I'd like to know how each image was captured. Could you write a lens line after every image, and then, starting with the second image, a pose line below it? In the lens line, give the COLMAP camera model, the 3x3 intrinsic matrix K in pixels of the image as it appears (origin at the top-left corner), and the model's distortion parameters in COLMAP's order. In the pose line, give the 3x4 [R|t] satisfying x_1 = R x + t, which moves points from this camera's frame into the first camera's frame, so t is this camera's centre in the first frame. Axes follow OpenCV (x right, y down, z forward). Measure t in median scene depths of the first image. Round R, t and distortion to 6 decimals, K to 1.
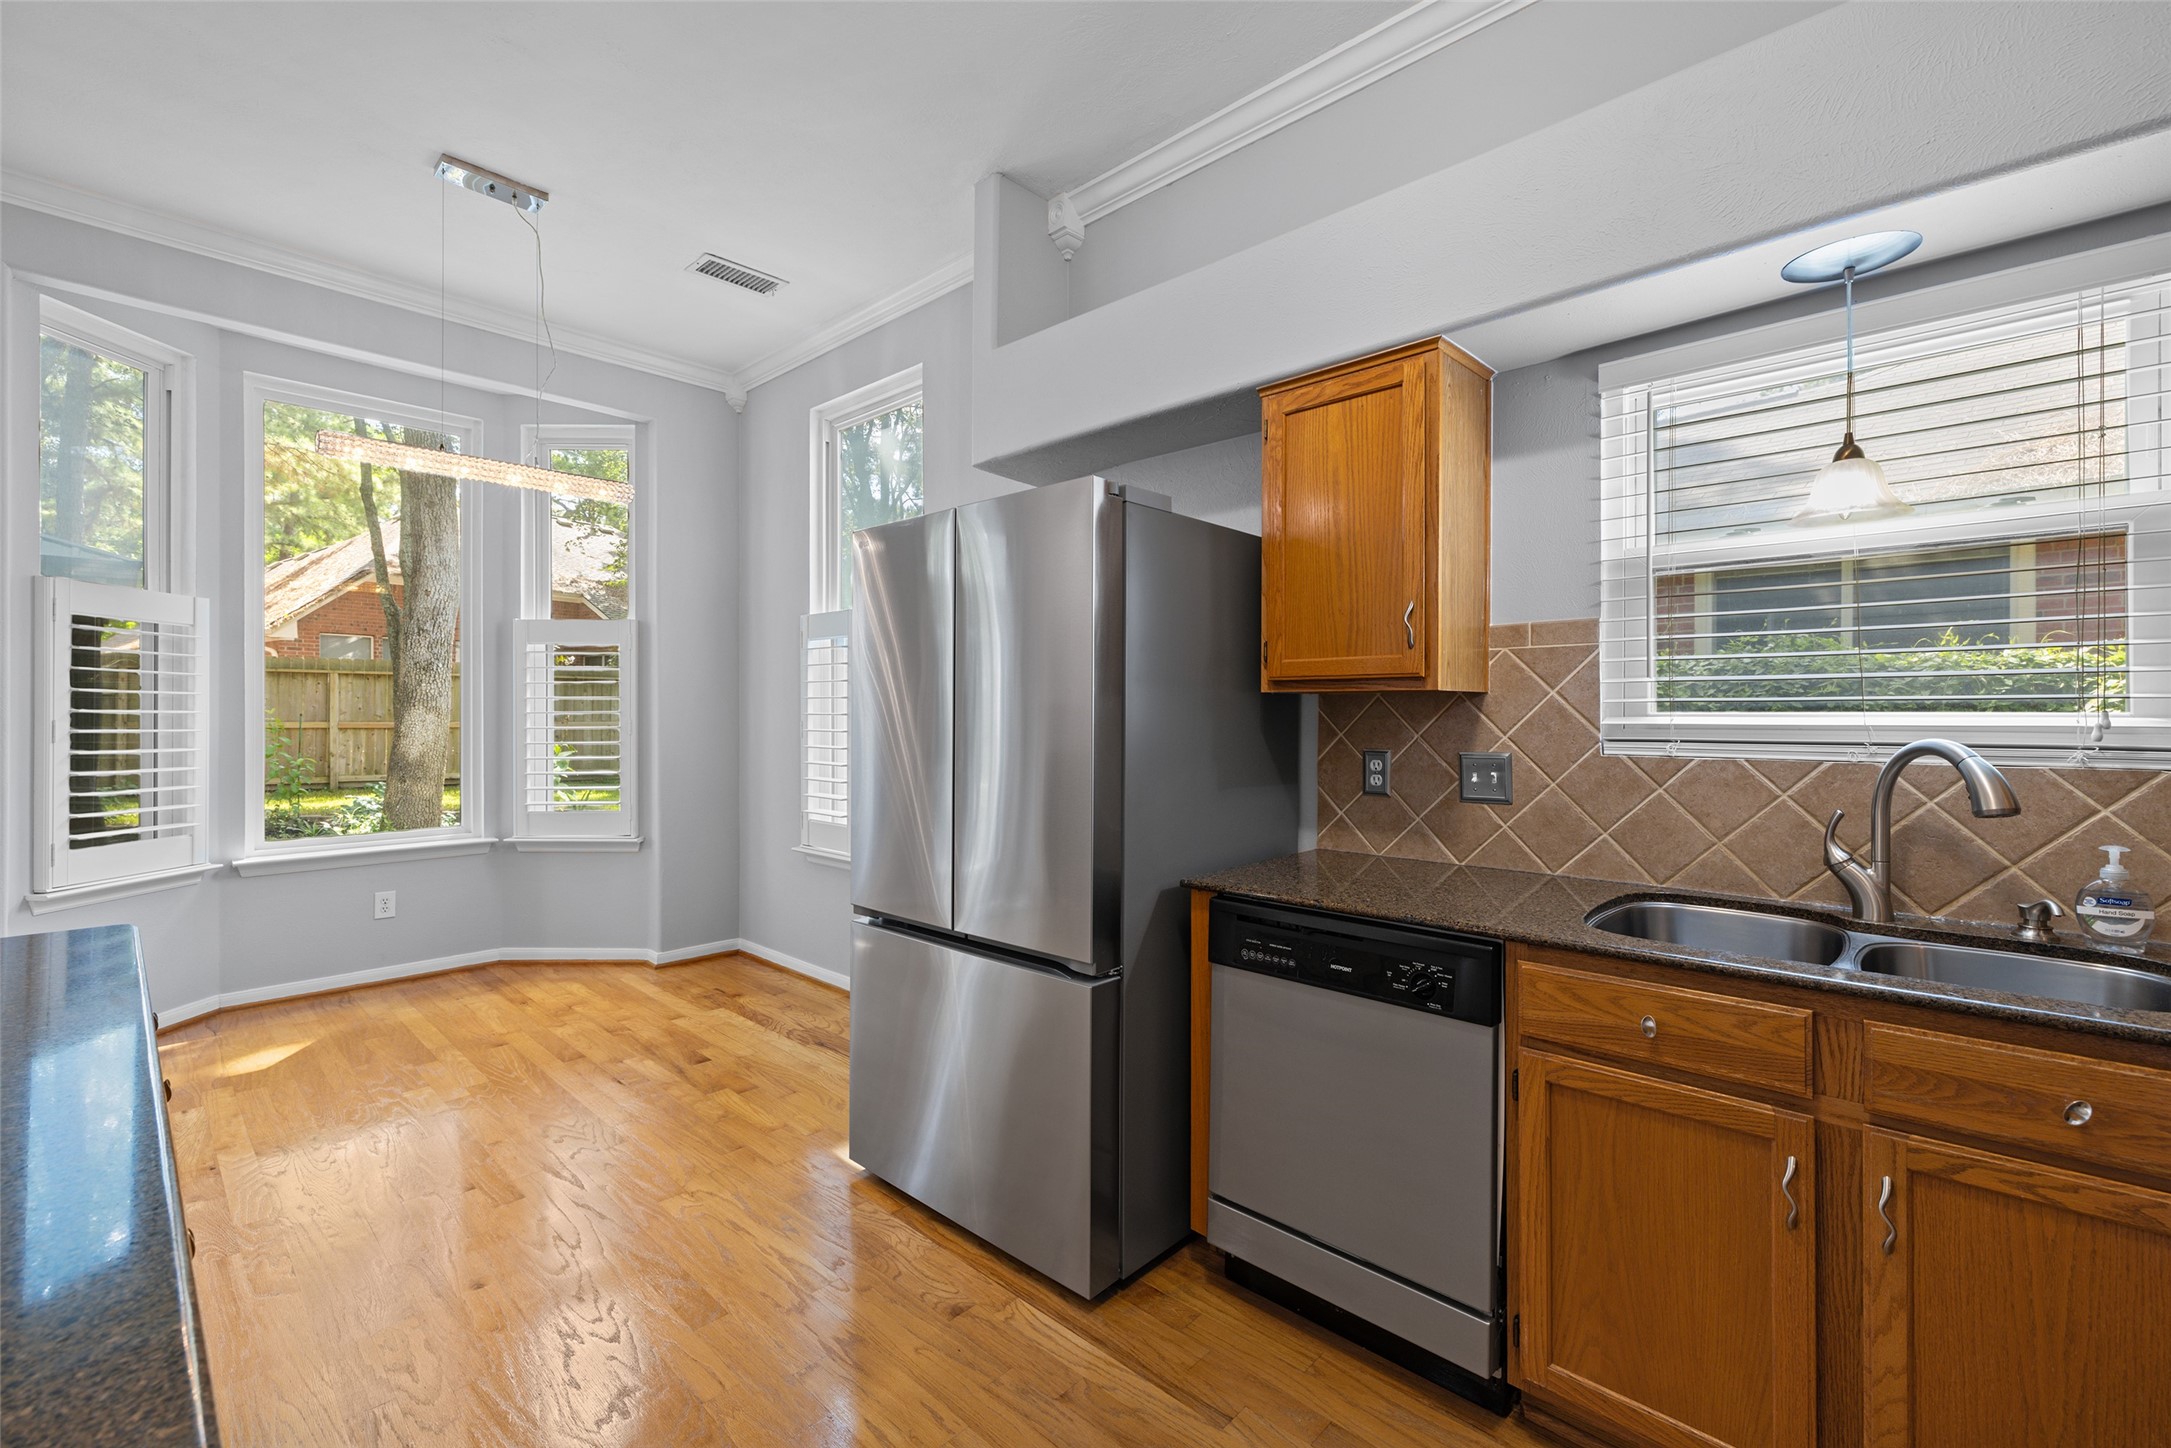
lens RADIAL K [[921.0, 0, 1082.3], [0, 921.0, 715.6], [0, 0, 1]] dist [0.002338, 0.001156]
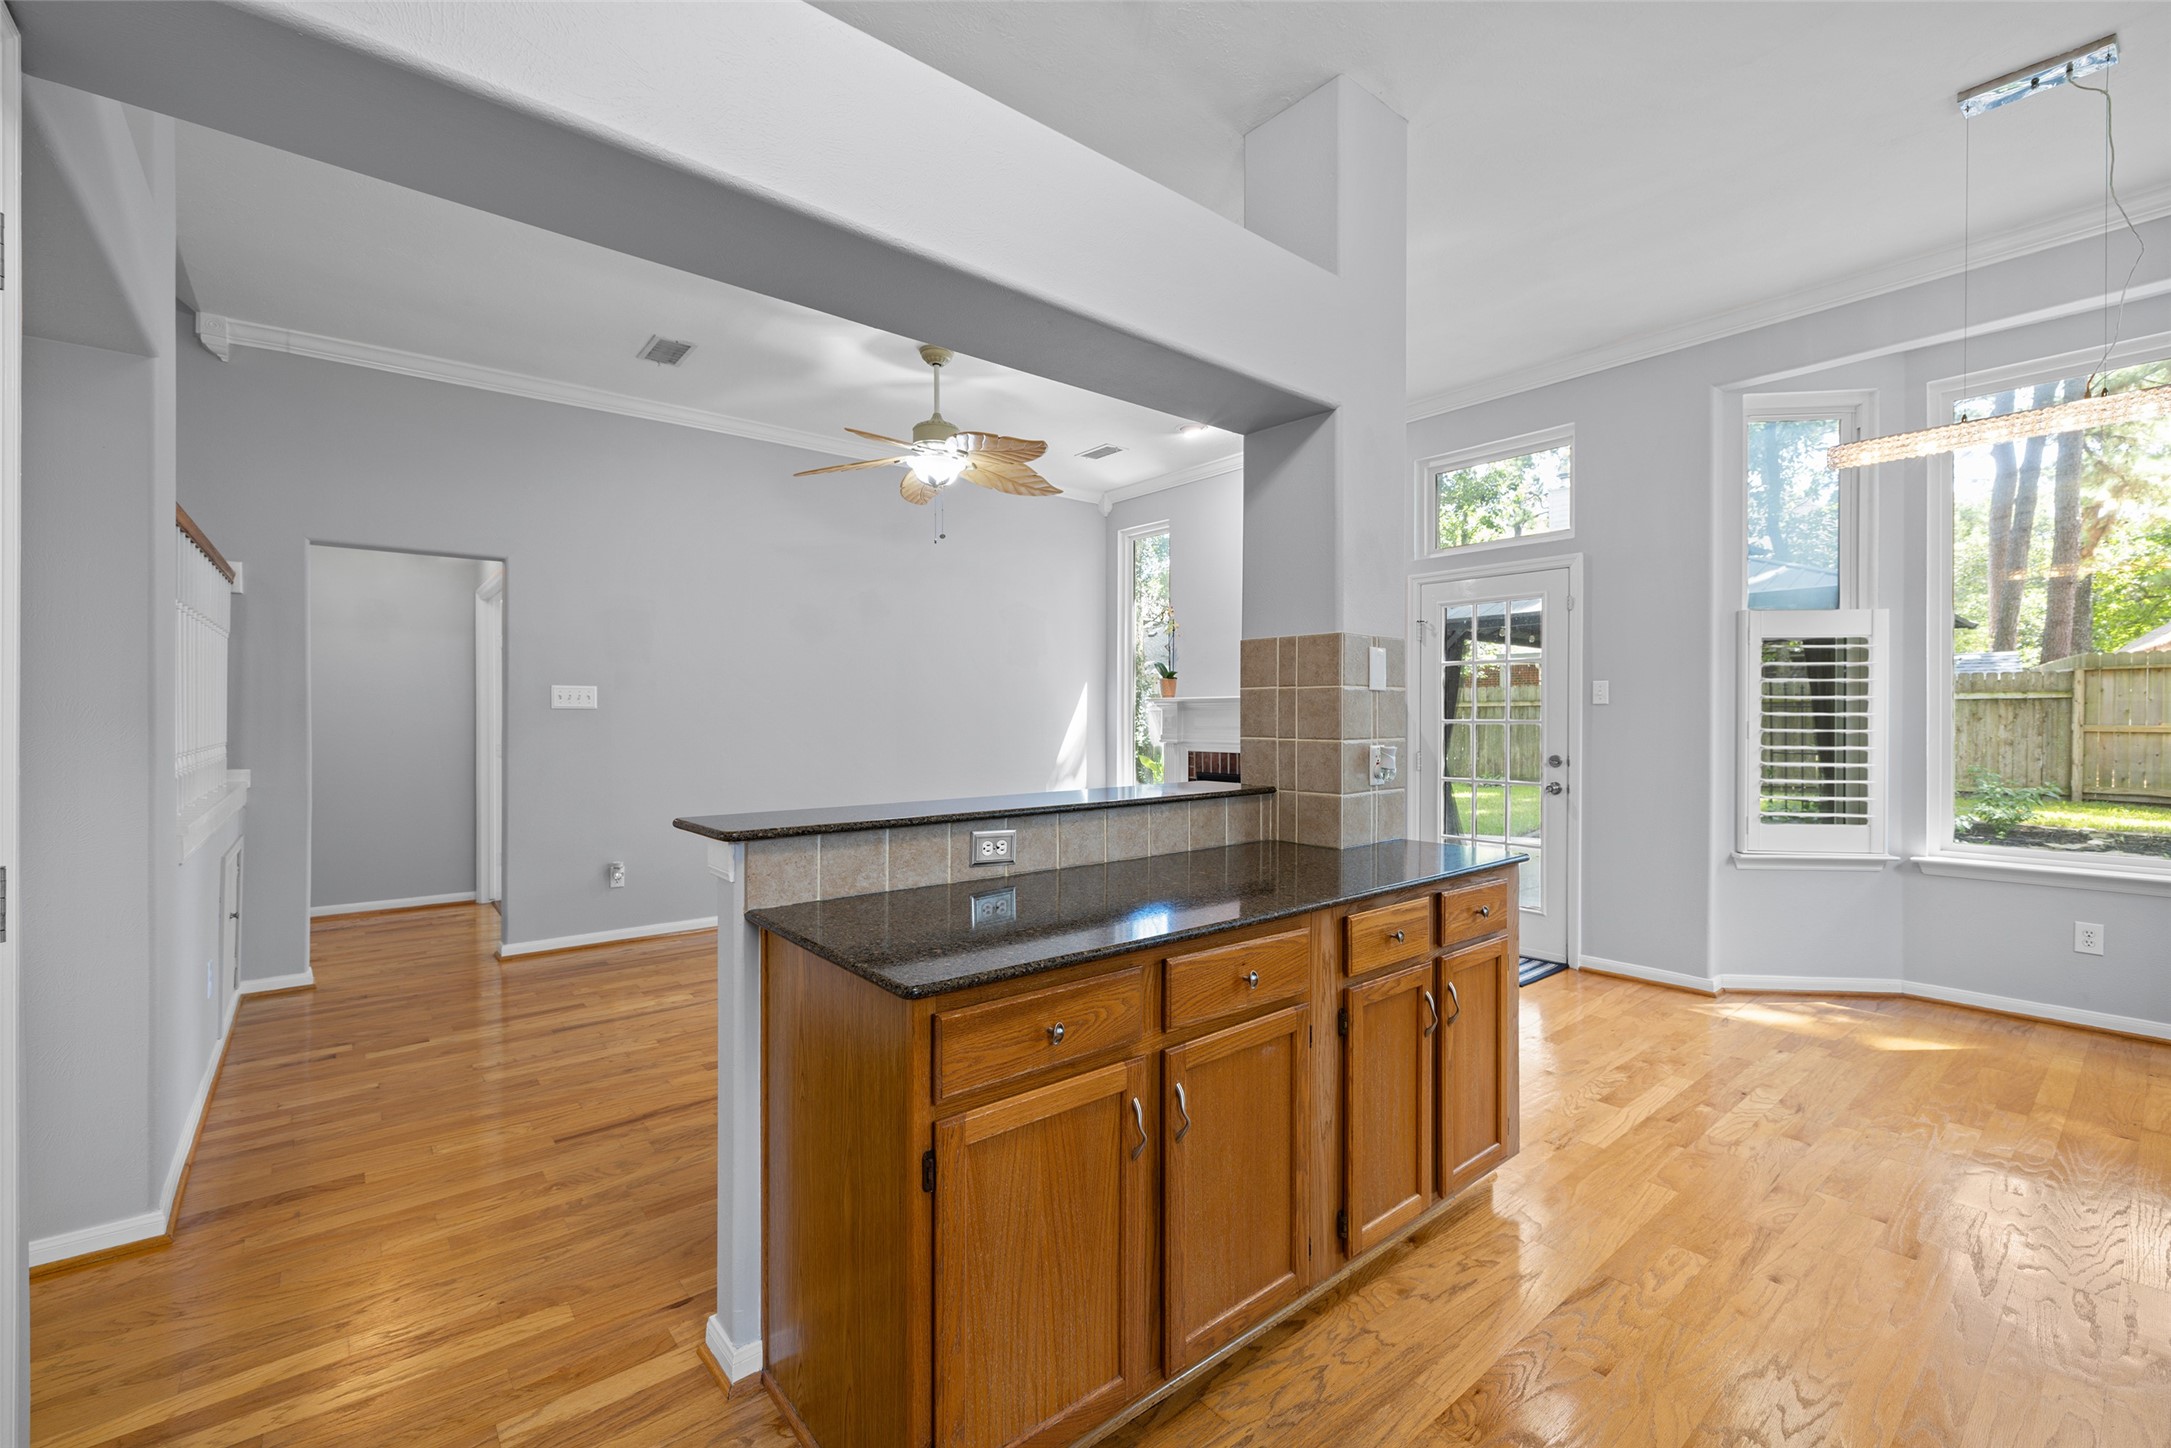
lens RADIAL K [[921.0, 0, 1083.9], [0, 921.0, 720.6], [0, 0, 1]] dist [0.002338, 0.001156]
pose [[-0.120740, 0.003347, -0.992679, 0.414272], [-0.001068, 0.999993, 0.003501, 0.001787], [0.992684, 0.001483, -0.120736, 0.347896]]
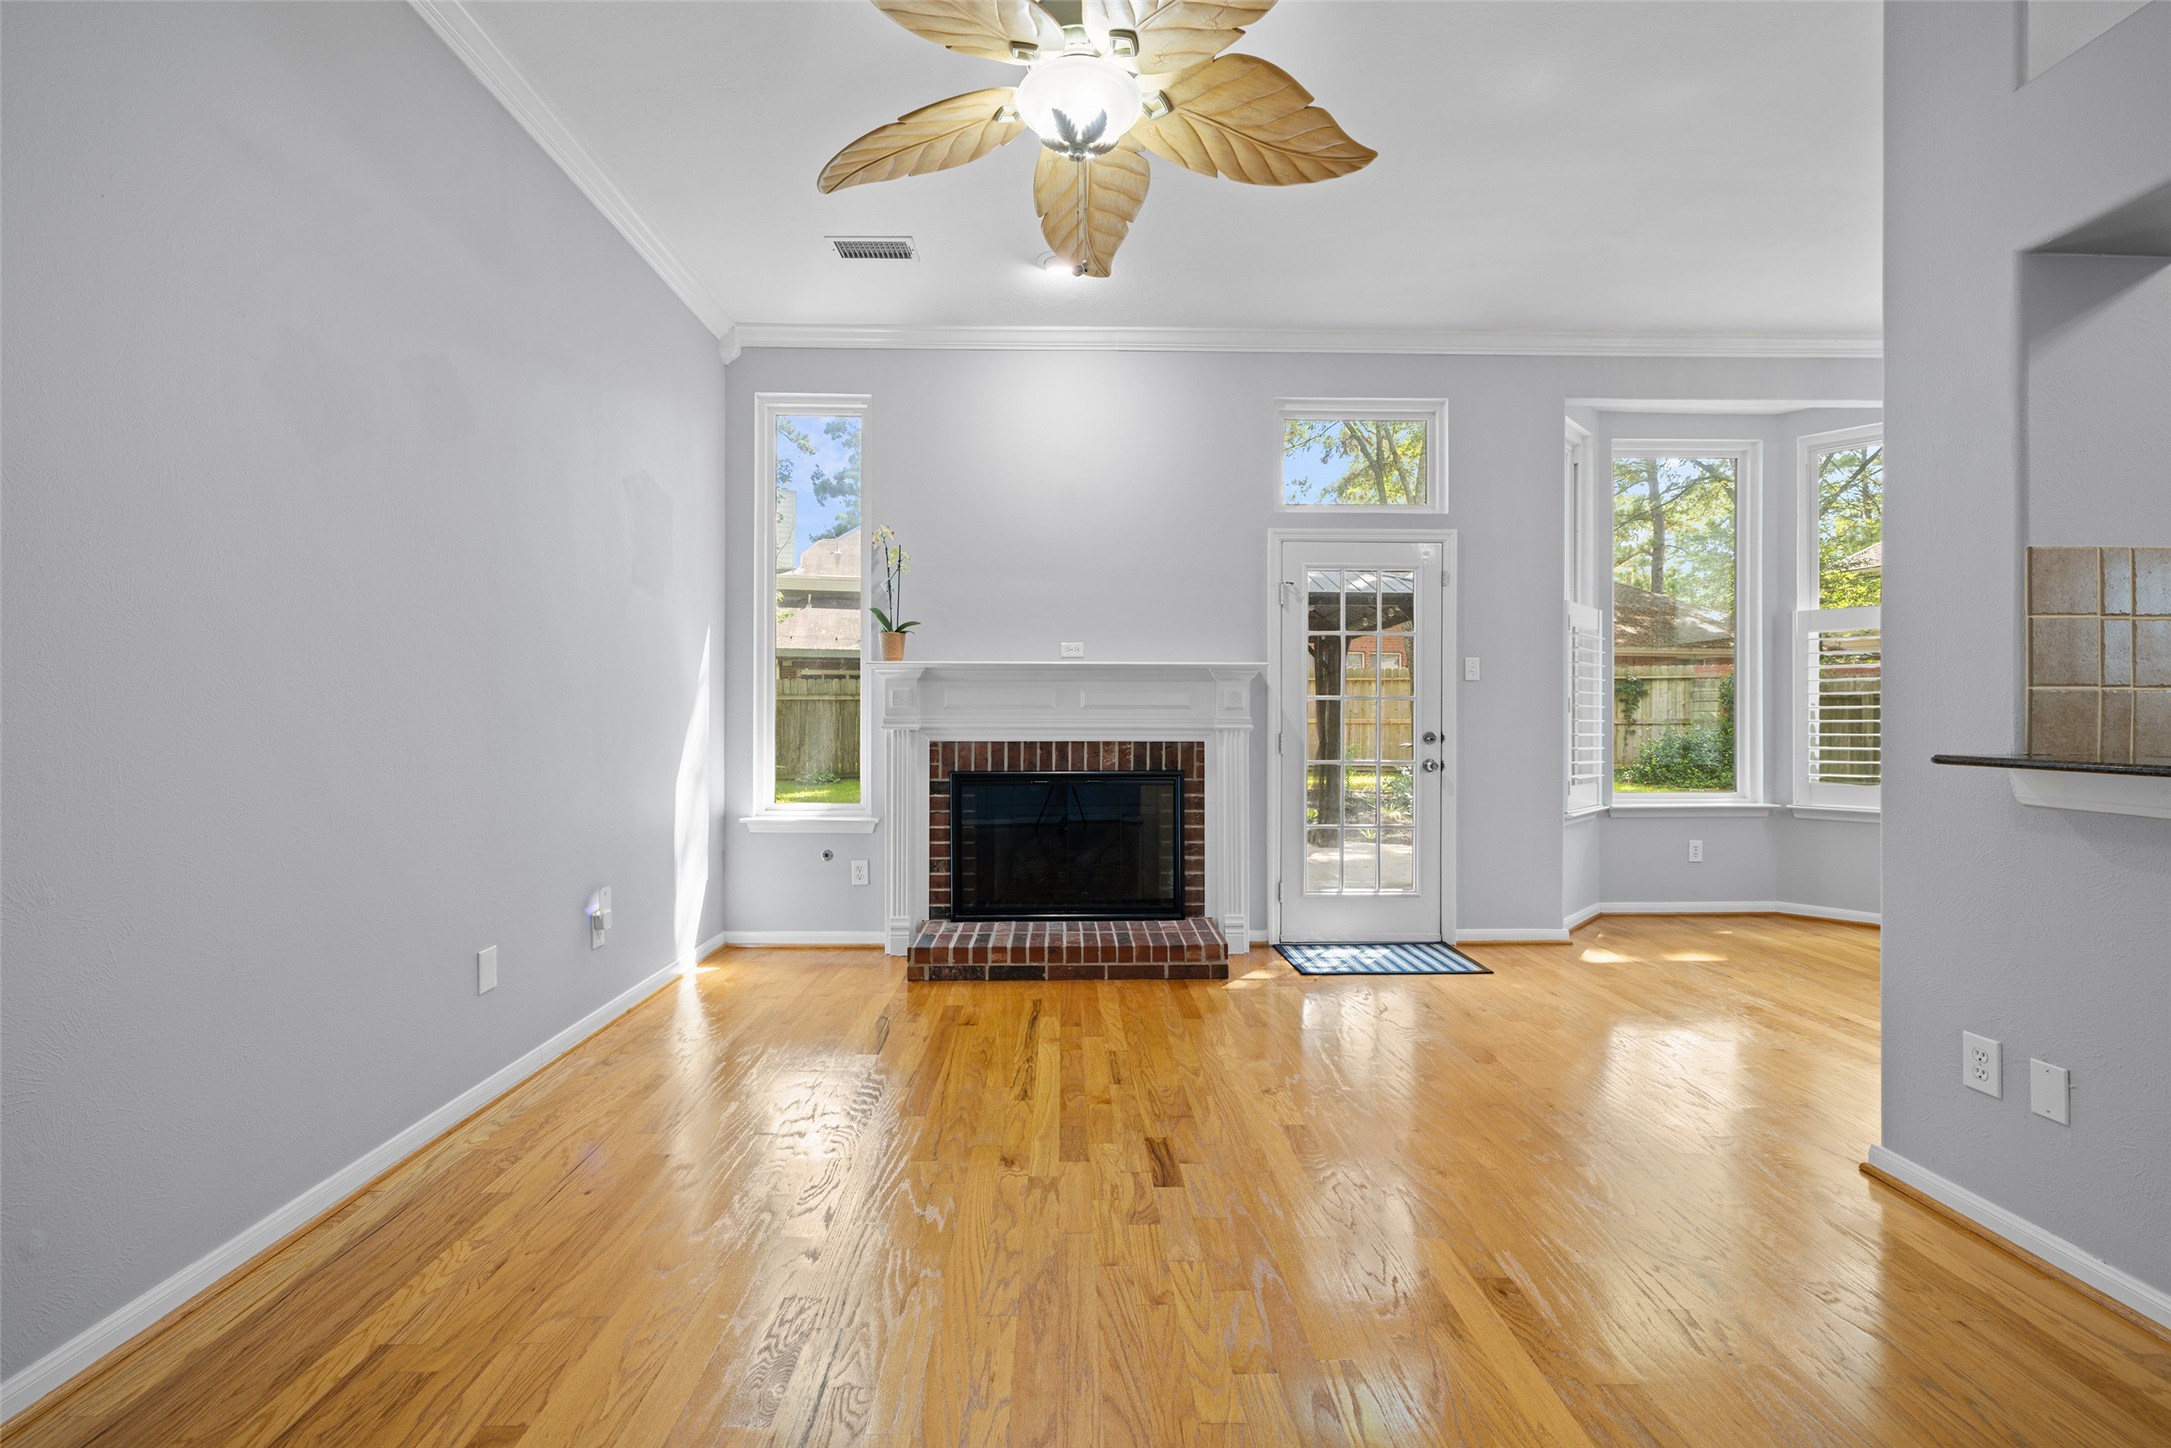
lens RADIAL K [[921.0, 0, 1073.3], [0, 921.0, 720.4], [0, 0, 1]] dist [0.002338, 0.001156]
pose [[0.717136, 0.004578, -0.696918, -0.969033], [-0.001622, 0.999987, 0.004899, 0.053865], [0.696931, -0.002383, 0.717134, -0.906187]]
